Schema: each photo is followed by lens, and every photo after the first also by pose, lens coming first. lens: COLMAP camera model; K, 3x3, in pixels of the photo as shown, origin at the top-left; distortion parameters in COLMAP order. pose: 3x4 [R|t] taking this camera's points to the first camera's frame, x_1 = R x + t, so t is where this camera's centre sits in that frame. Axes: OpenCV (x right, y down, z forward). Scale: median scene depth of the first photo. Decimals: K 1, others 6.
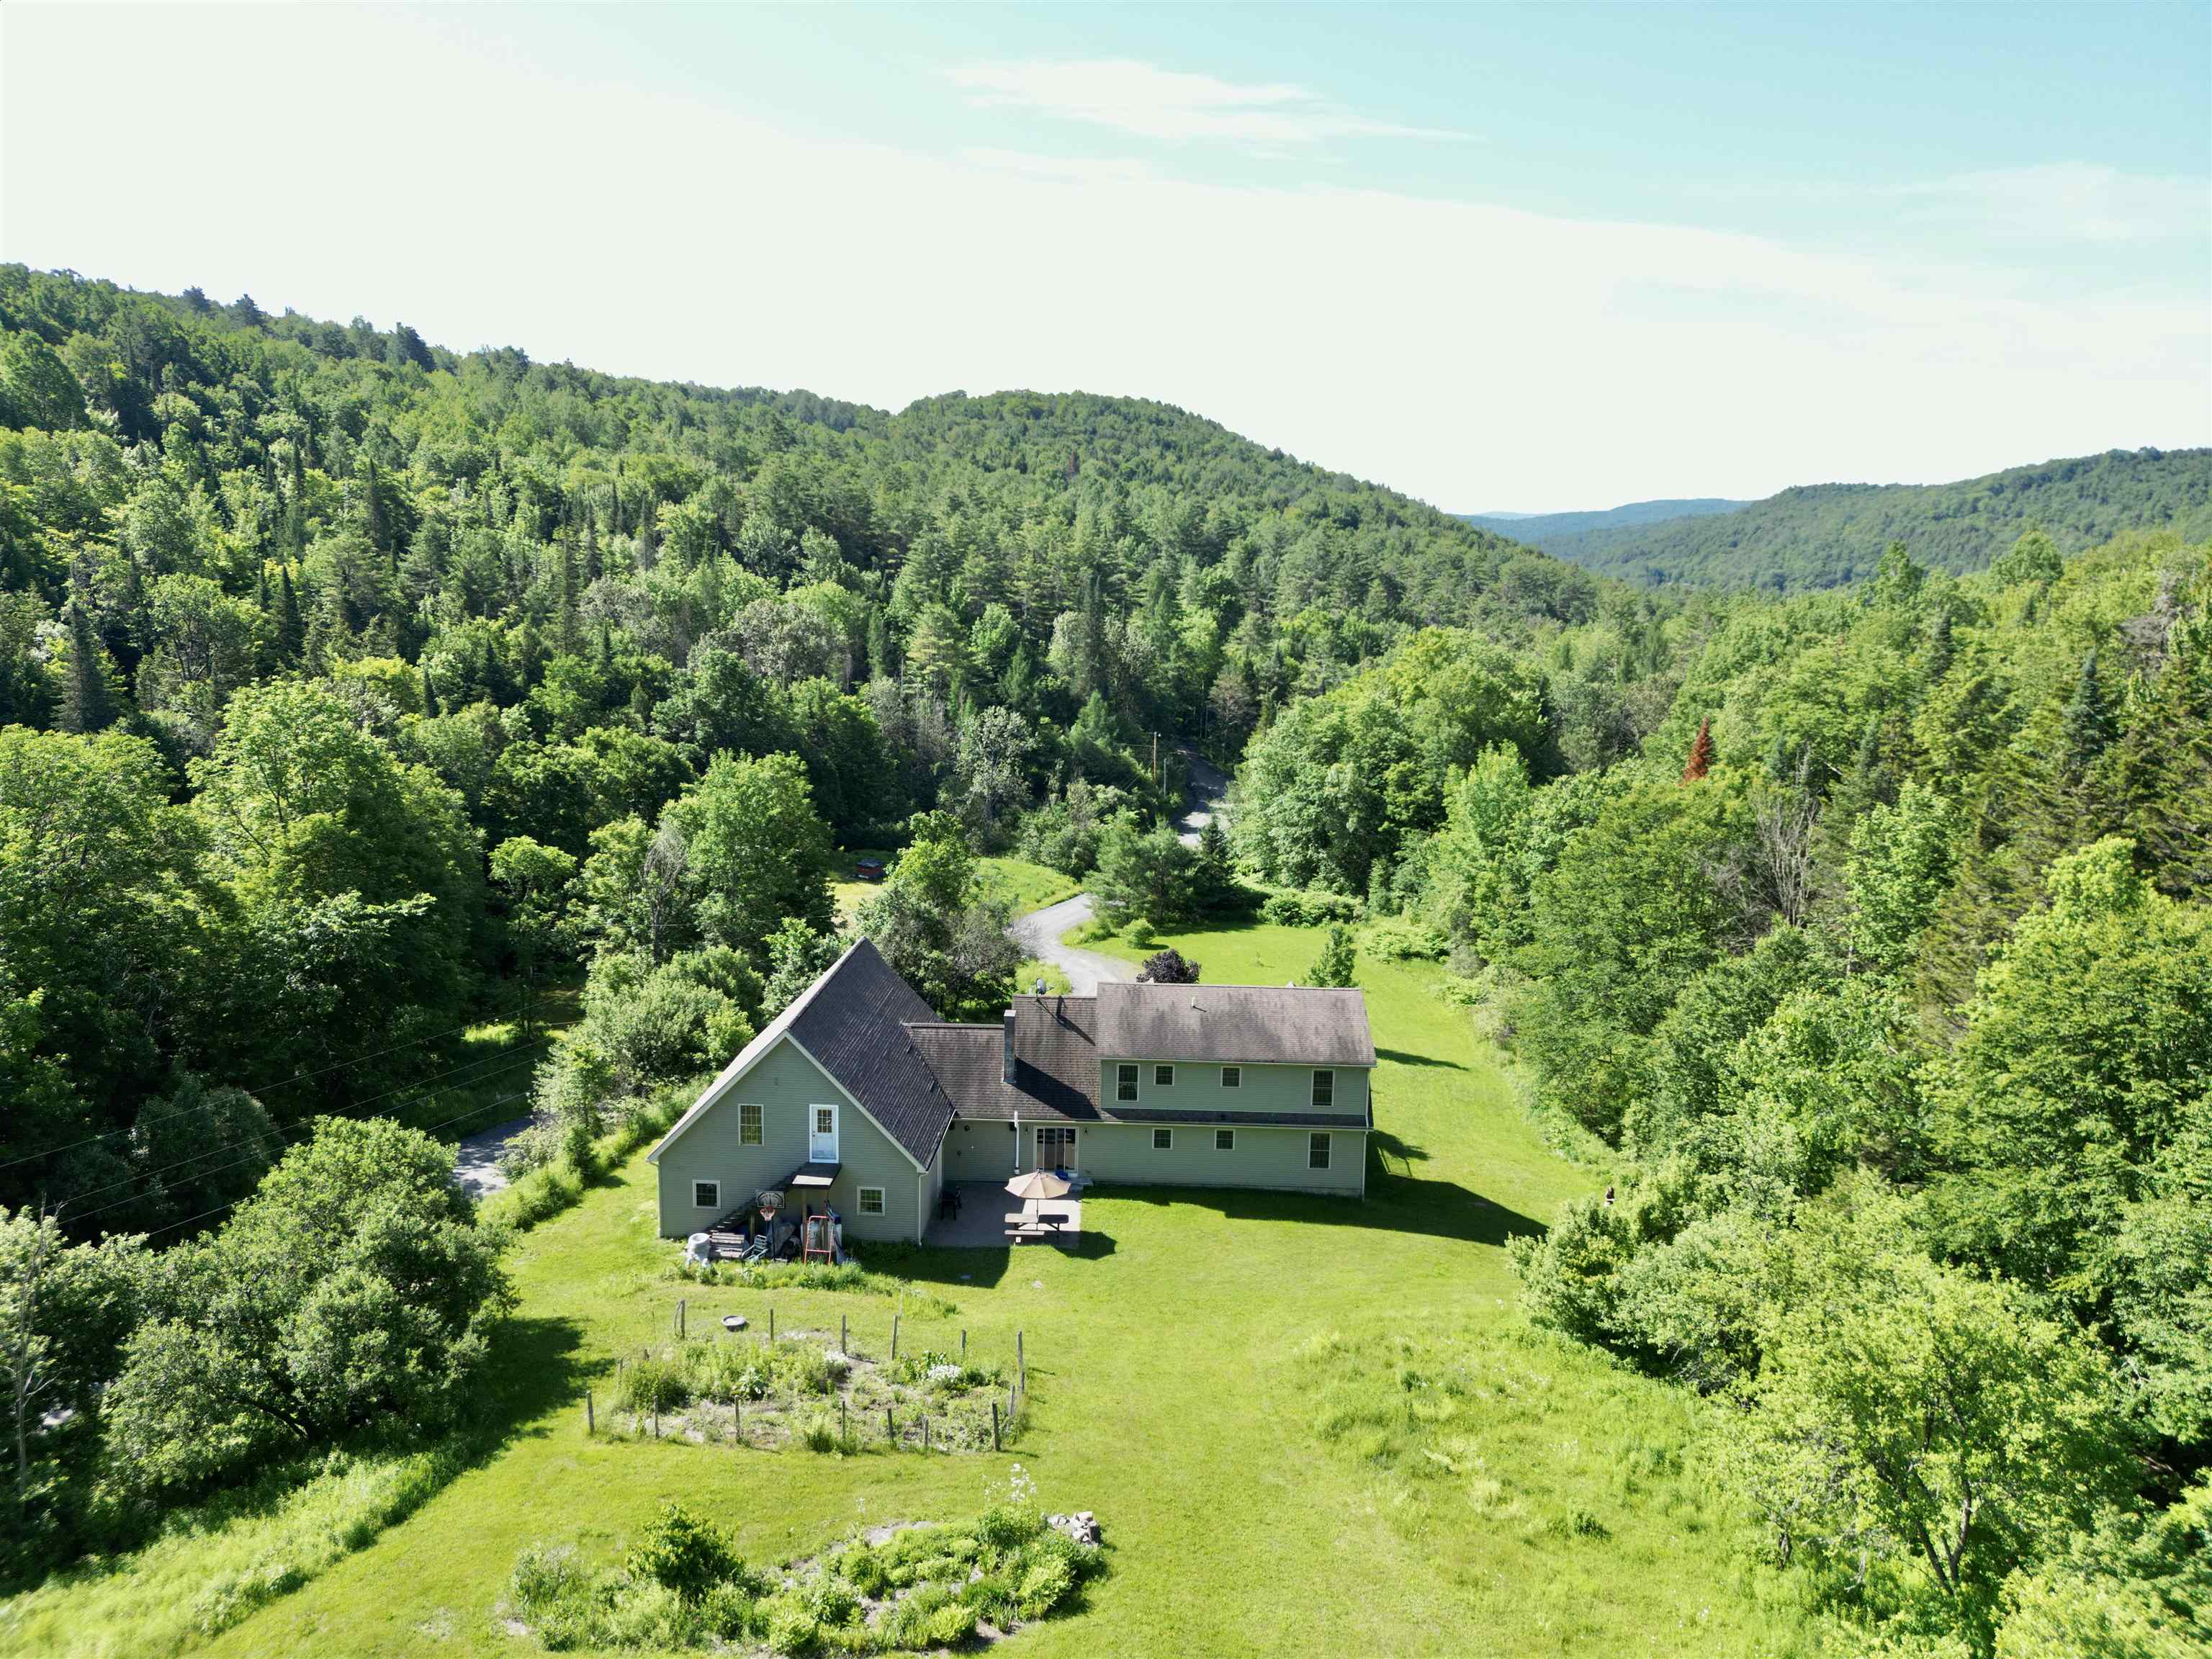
lens RADIAL K [[1593.6, 0, 1096.3], [0, 1593.6, 833.9], [0, 0, 1]] dist [0.070628, -0.076897]
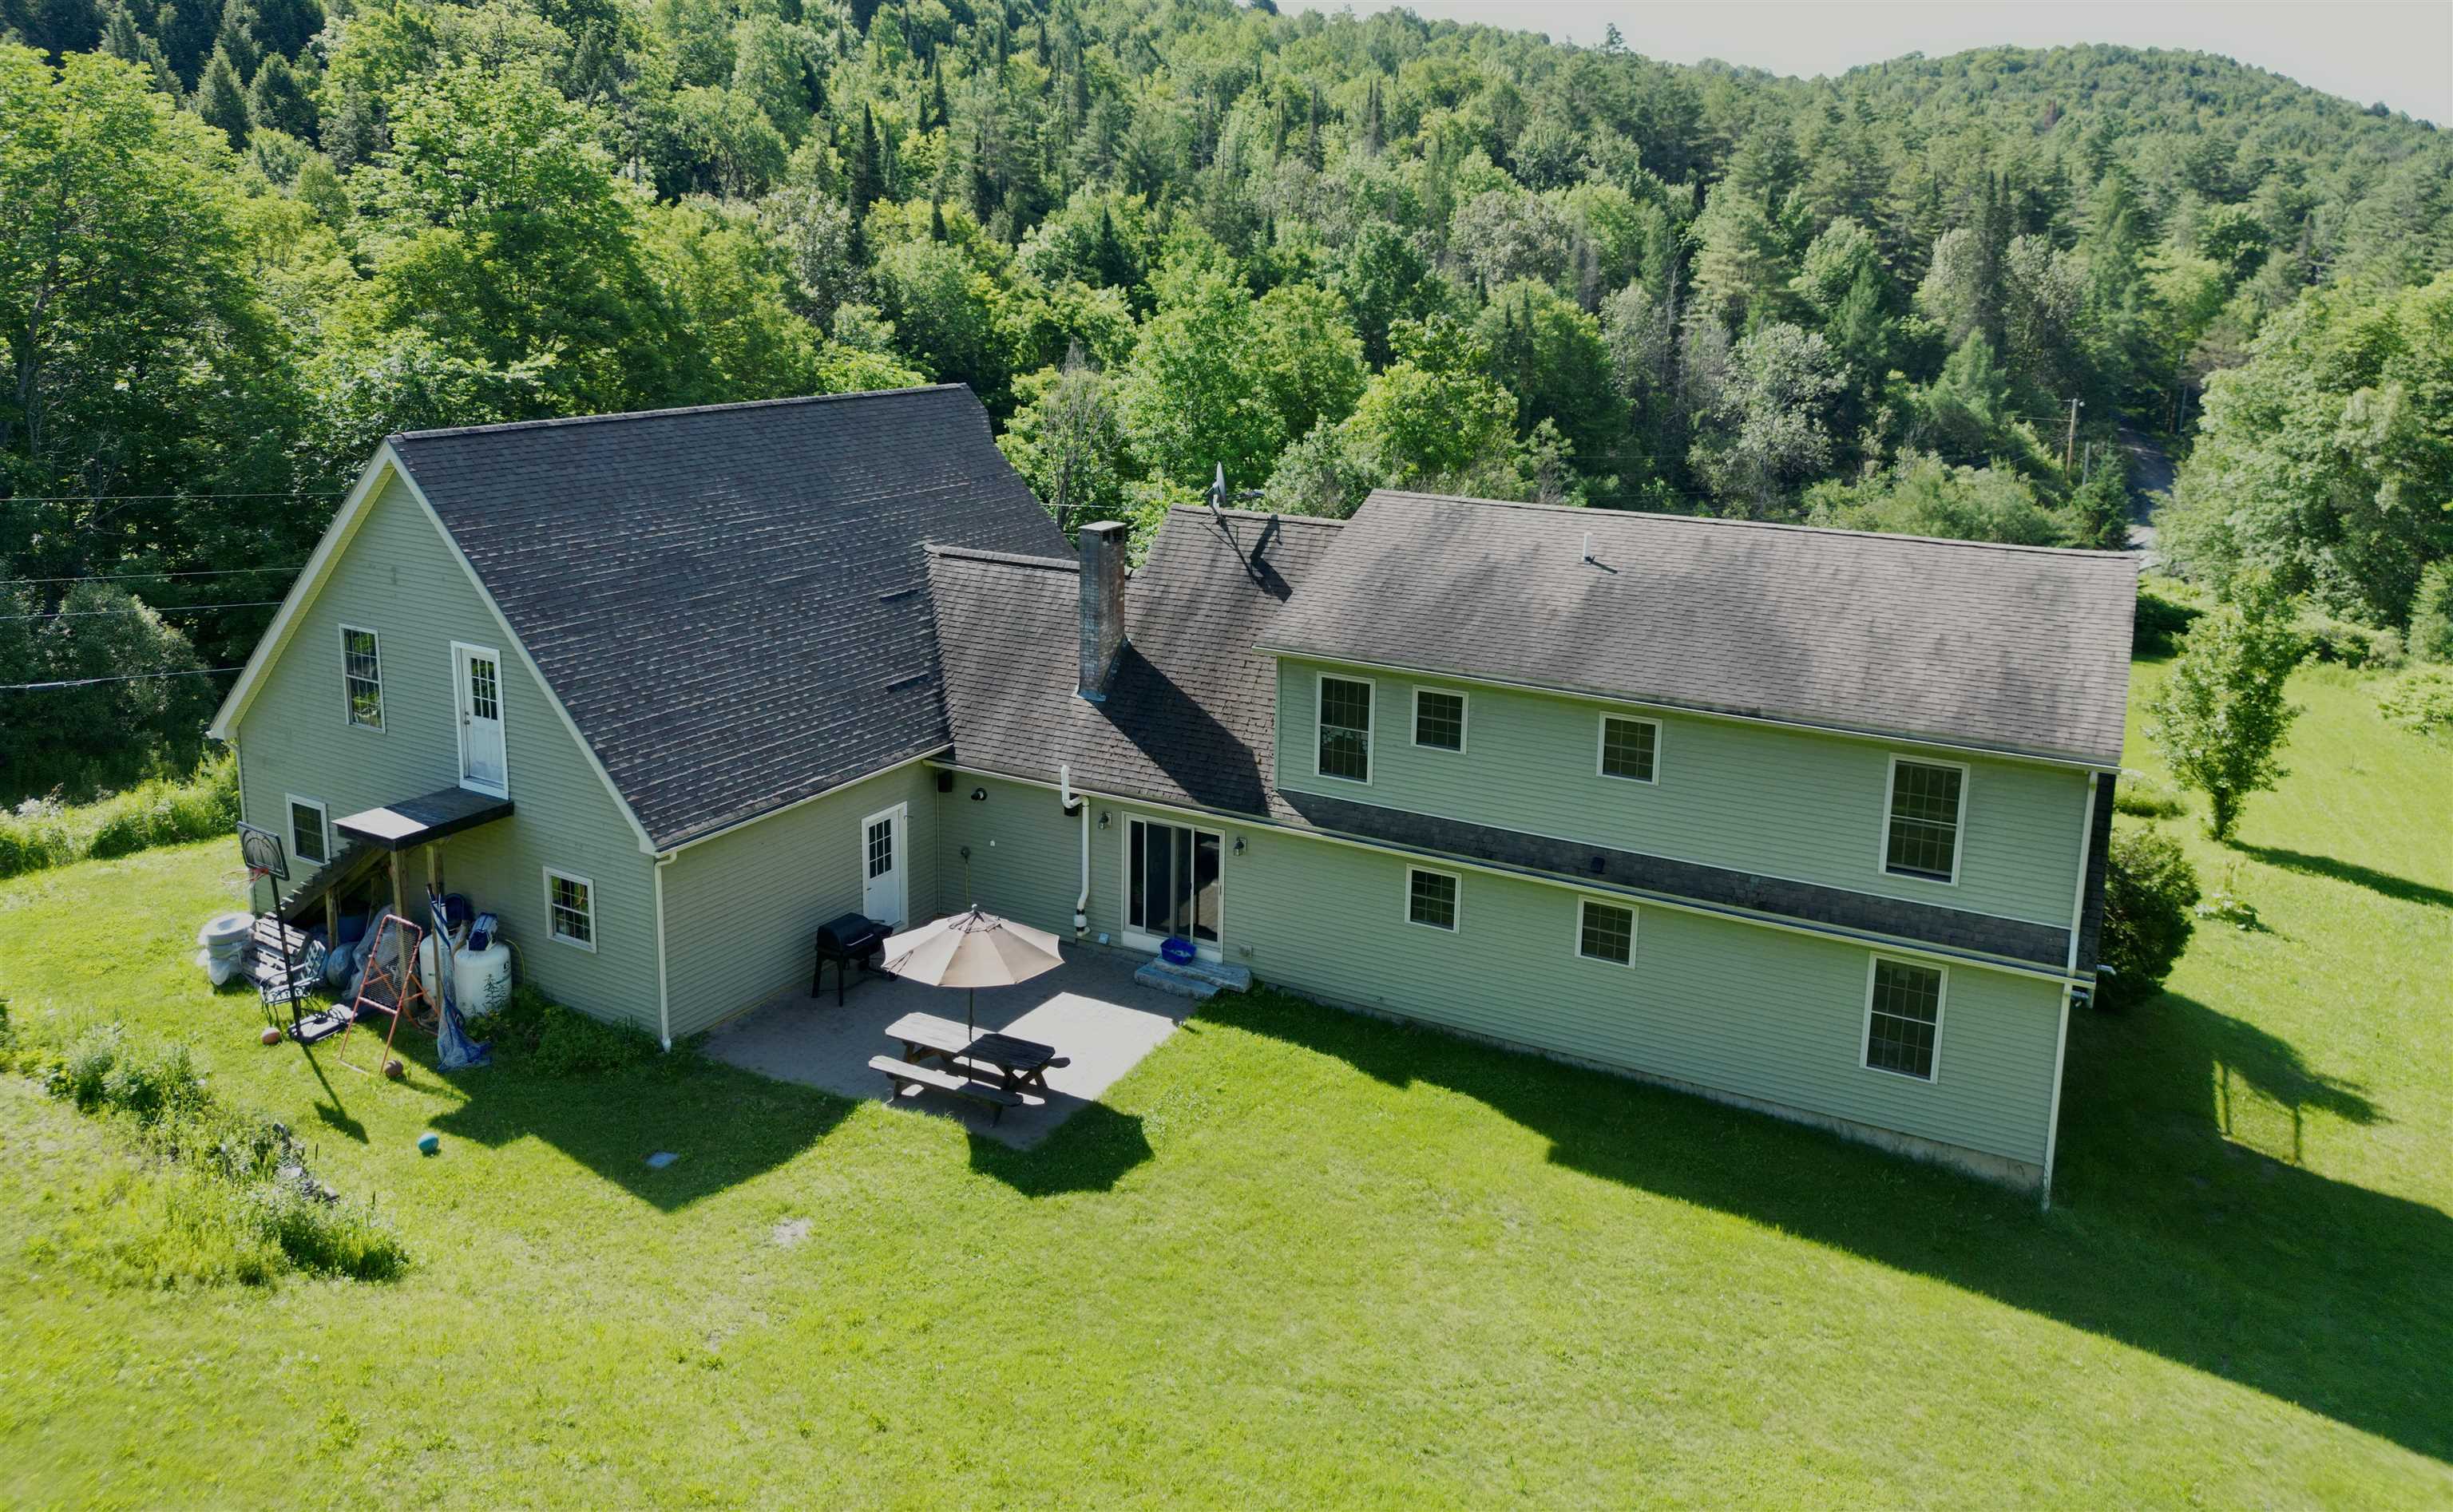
lens RADIAL K [[1754.3, 0, 1186.0], [0, 1754.3, 598.2], [0, 0, 1]] dist [0.026329, -0.009925]
pose [[0.888377, 0.088287, -0.450545, 0.069853], [-0.087447, 0.995910, 0.022727, 0.050942], [0.450709, 0.019209, 0.892464, 0.265370]]
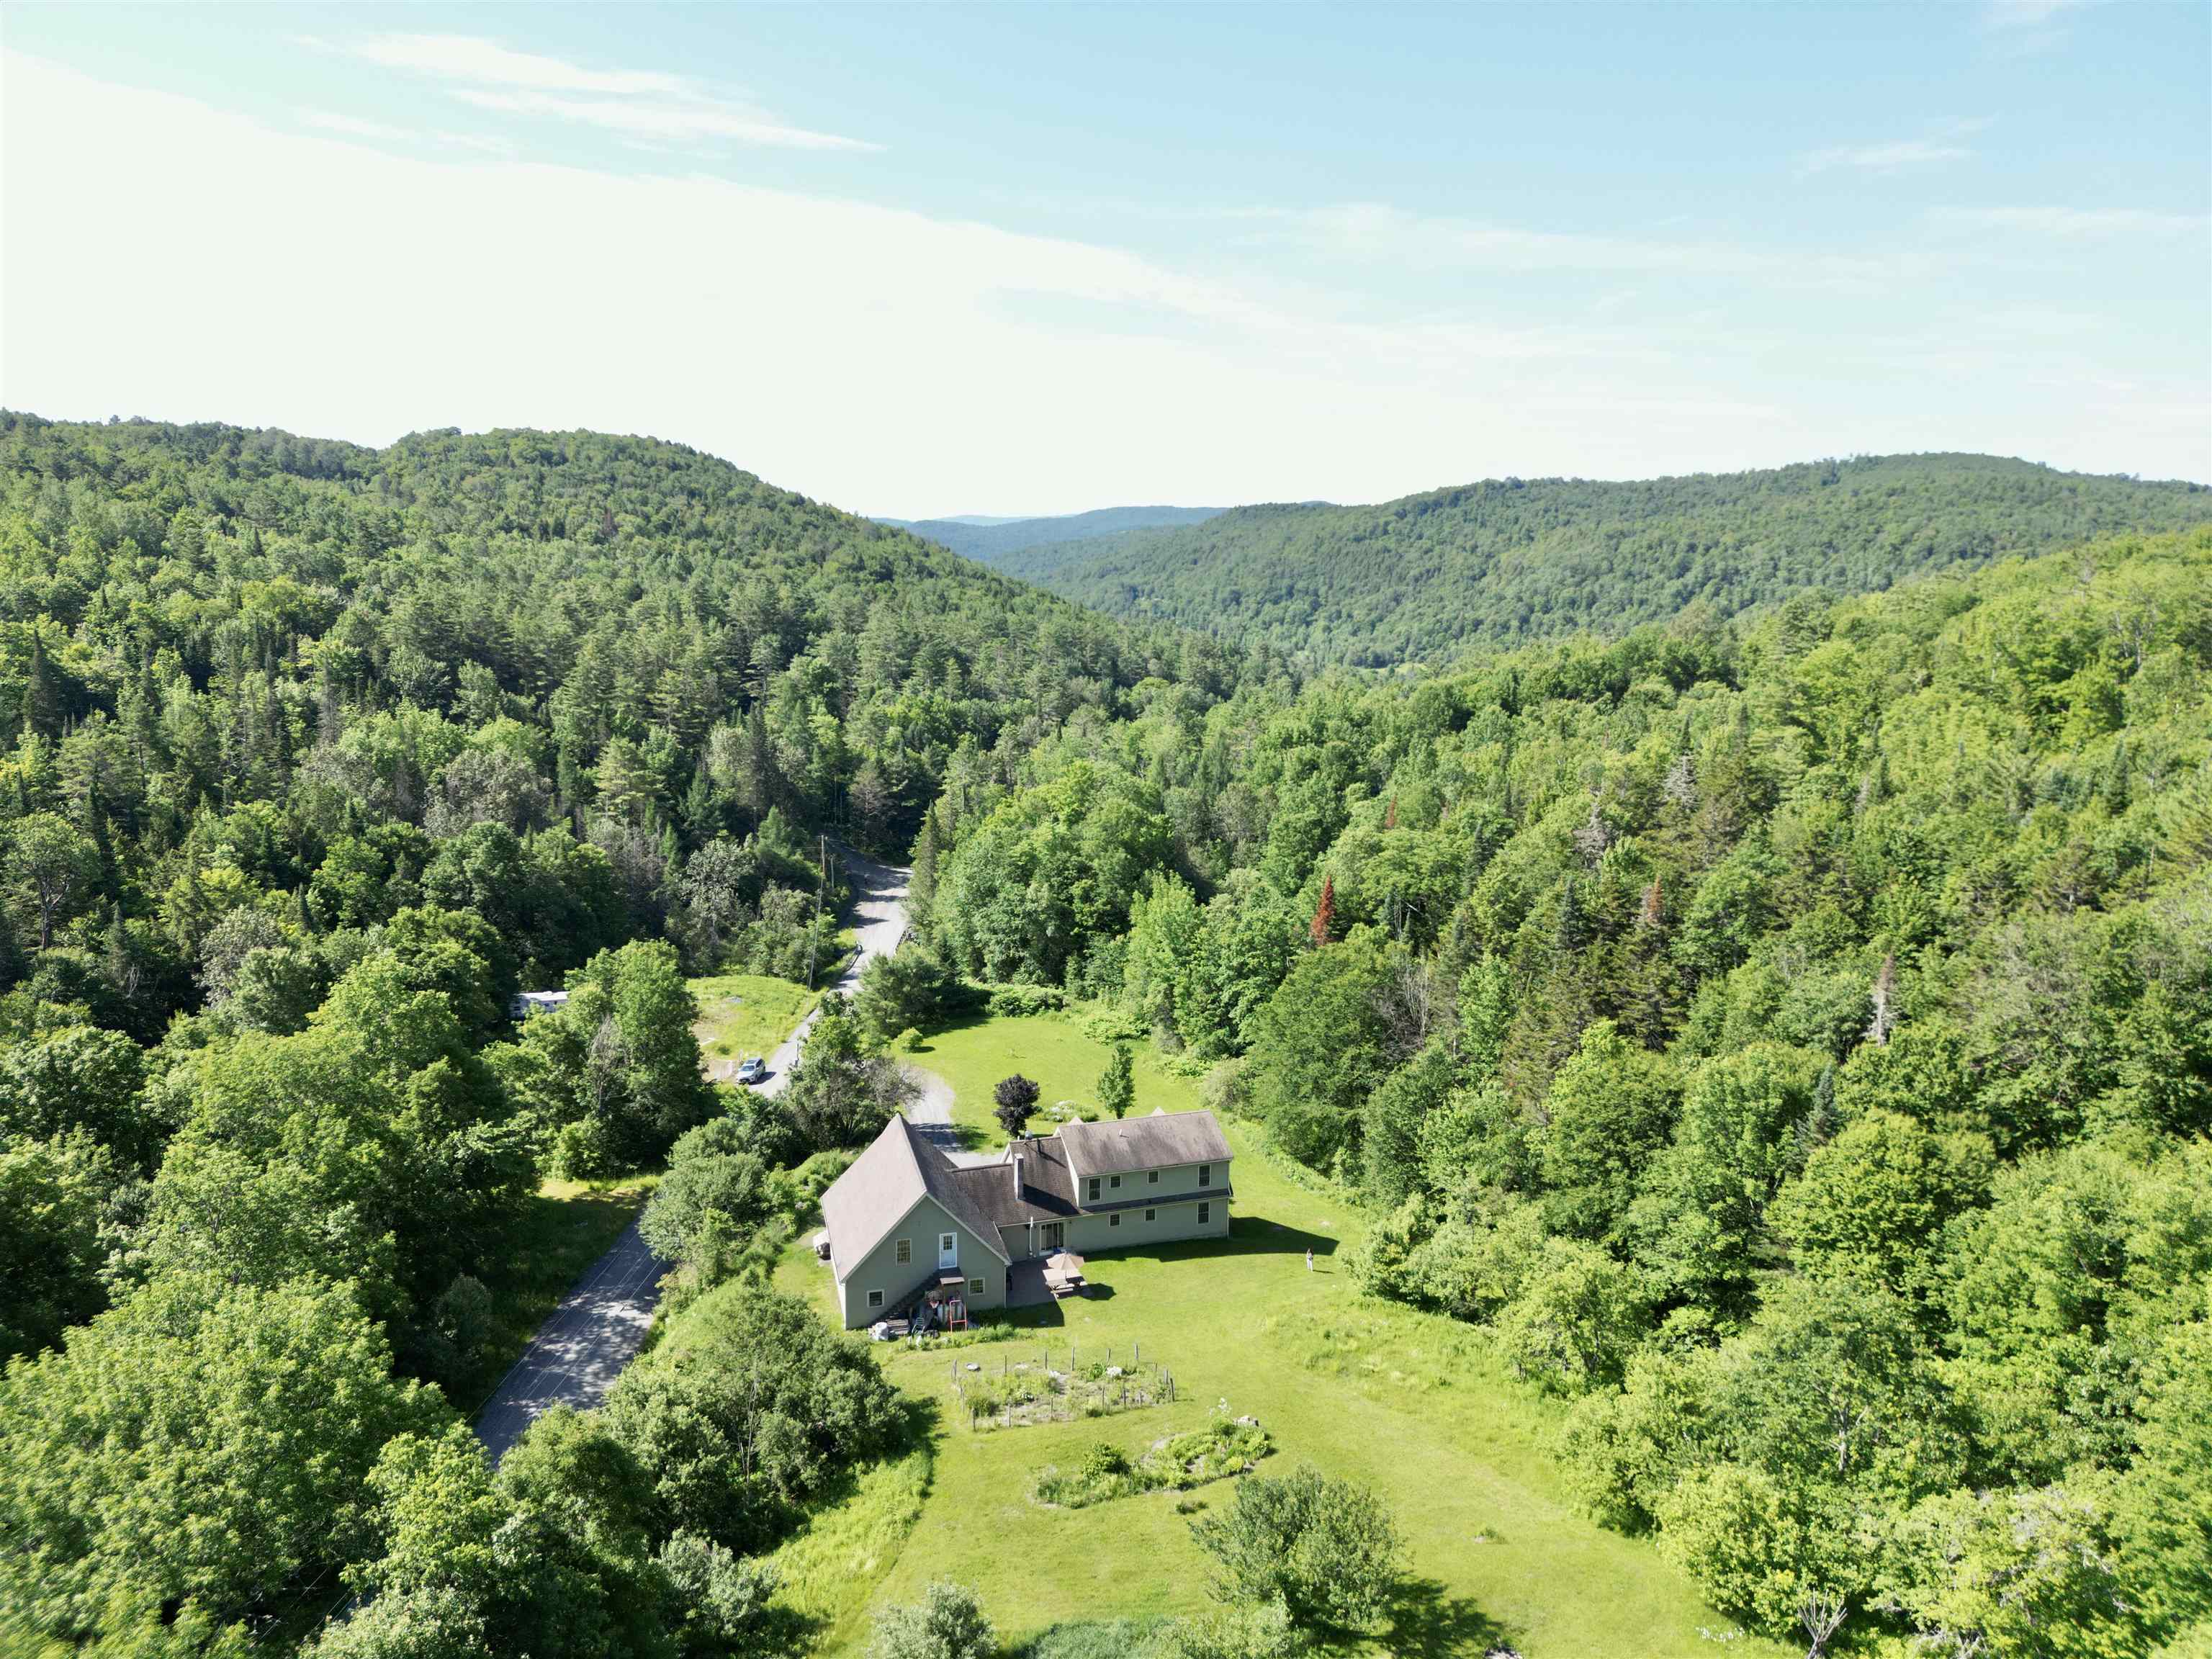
lens RADIAL K [[1593.6, 0, 1107.8], [0, 1593.6, 822.3], [0, 0, 1]] dist [0.070628, -0.076897]
pose [[0.947071, -0.069028, 0.313516, -0.193946], [0.071157, 0.997454, 0.004662, -0.096643], [-0.313040, 0.017894, 0.949571, -0.244104]]
